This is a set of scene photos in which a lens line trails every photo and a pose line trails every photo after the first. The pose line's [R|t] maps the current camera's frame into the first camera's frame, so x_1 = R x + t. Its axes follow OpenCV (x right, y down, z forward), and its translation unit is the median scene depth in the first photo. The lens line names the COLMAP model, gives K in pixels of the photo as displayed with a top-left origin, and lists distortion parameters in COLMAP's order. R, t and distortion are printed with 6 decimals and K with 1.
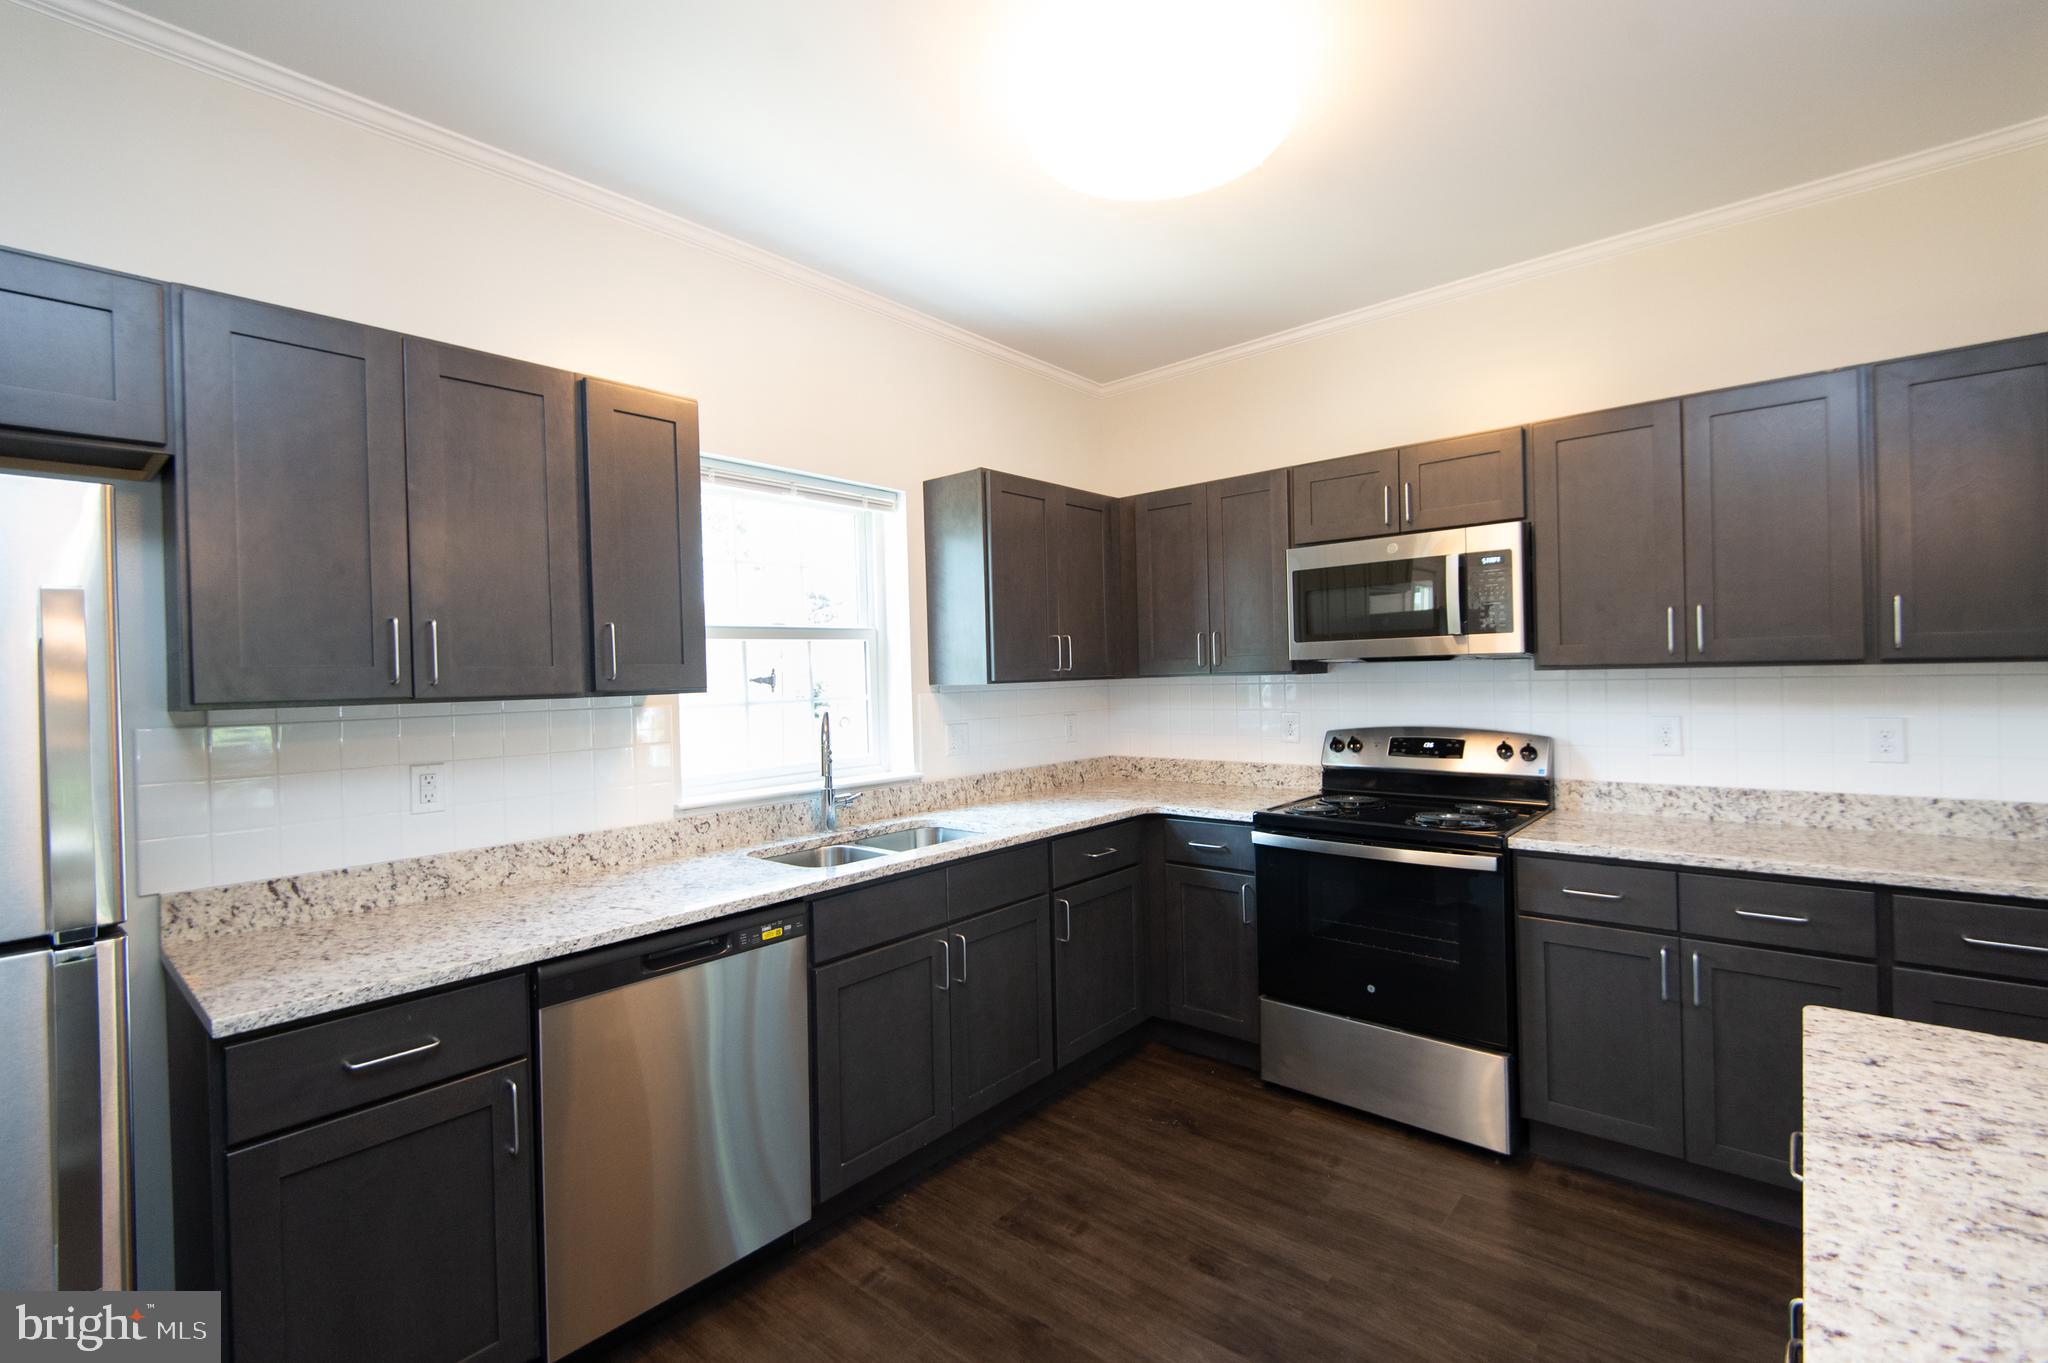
lens RADIAL K [[908.8, 0, 1025.4], [0, 908.8, 671.5], [0, 0, 1]] dist [0.011583, -0.000546]
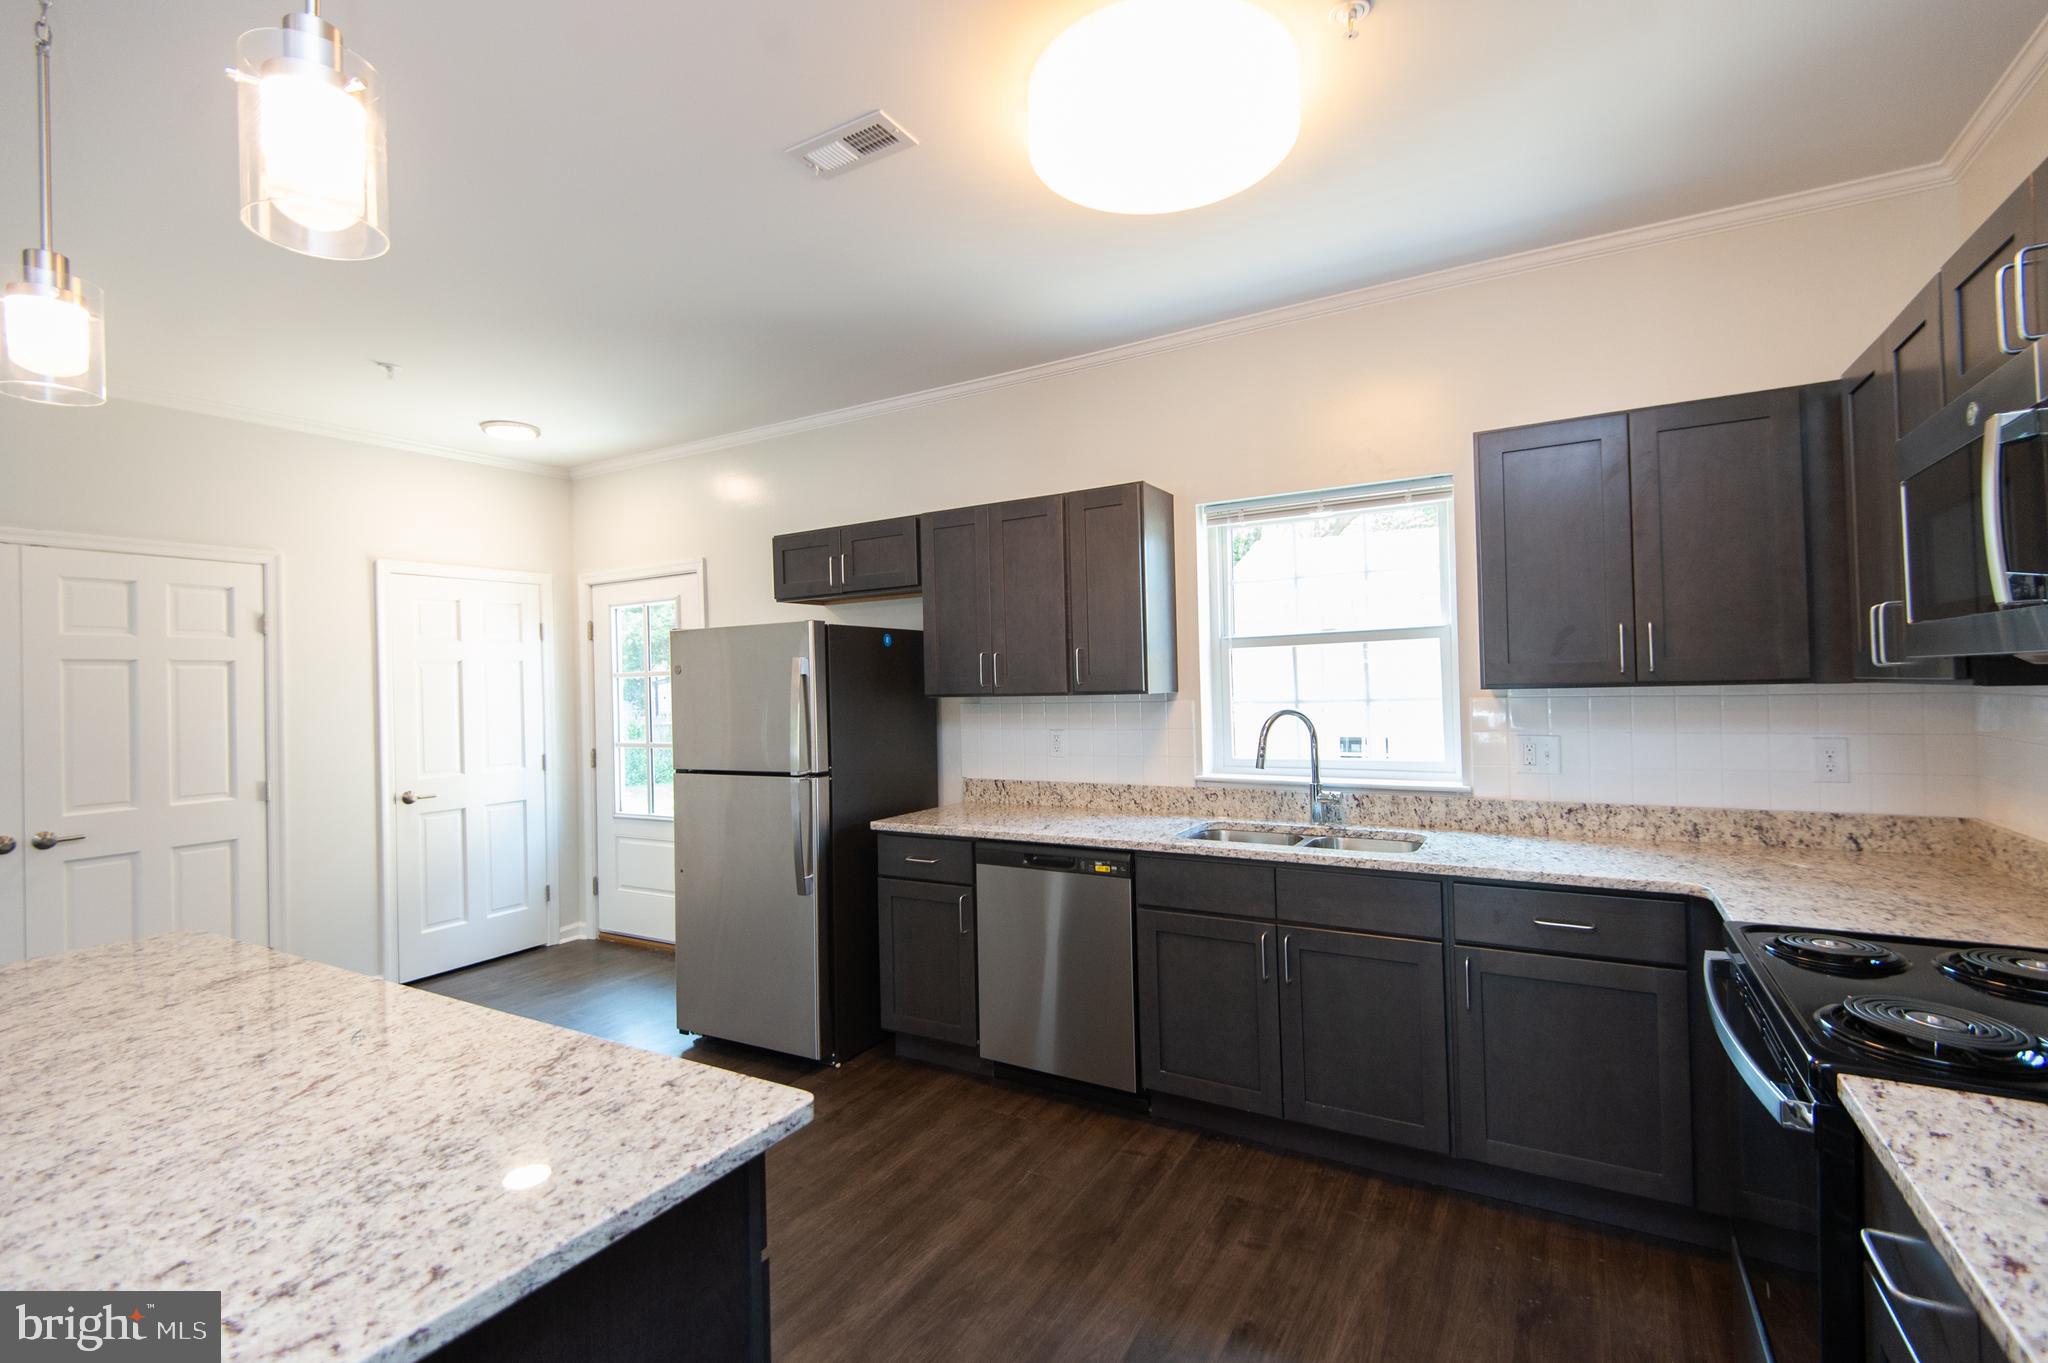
lens RADIAL K [[910.4, 0, 1024.0], [0, 910.4, 681.5], [0, 0, 1]] dist [0.001293, -0.000099]
pose [[0.176095, 0.016957, -0.984227, 1.007911], [0.017074, 0.999649, 0.020278, -0.025222], [0.984225, -0.020375, 0.175744, 0.613090]]
